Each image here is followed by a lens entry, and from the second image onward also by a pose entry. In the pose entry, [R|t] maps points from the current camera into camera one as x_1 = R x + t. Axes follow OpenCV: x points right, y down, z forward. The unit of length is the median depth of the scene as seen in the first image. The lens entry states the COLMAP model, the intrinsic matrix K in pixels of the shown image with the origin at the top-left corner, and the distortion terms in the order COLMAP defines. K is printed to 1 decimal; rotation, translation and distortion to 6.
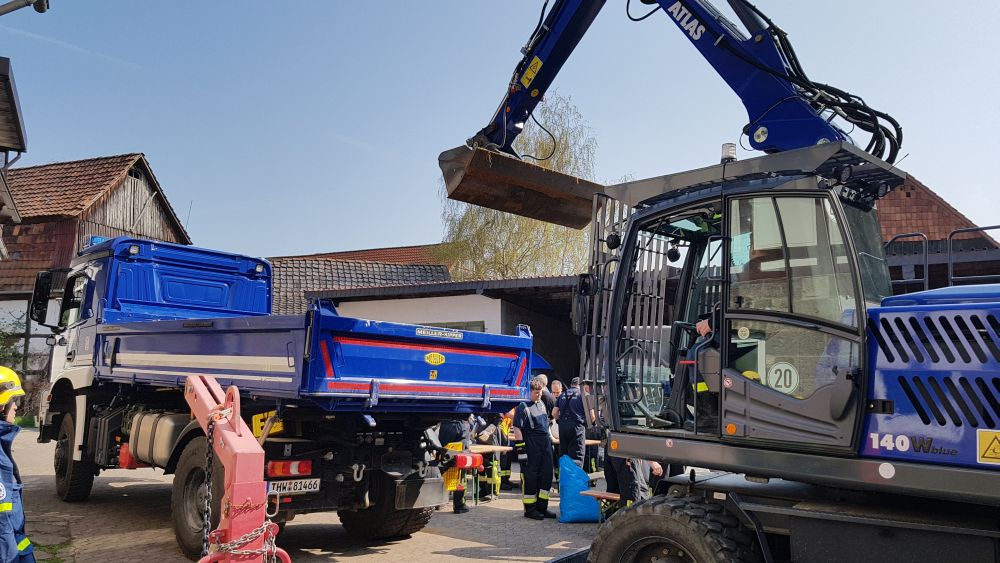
lens RADIAL K [[780.2, 0, 504.2], [0, 780.2, 286.6], [0, 0, 1]] dist [0.050930, -0.073514]
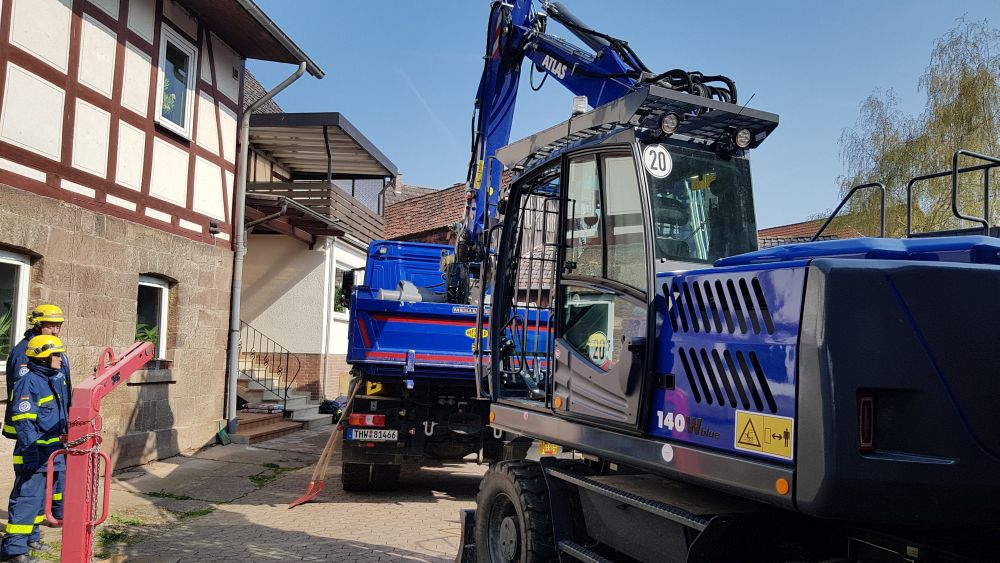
lens RADIAL K [[780.2, 0, 493.7], [0, 780.2, 281.6], [0, 0, 1]] dist [0.050930, -0.073514]
pose [[0.807505, -0.038948, -0.588574, 0.649511], [0.049600, 0.998767, 0.001957, 0.017282], [0.587772, -0.030774, 0.808441, 0.108345]]
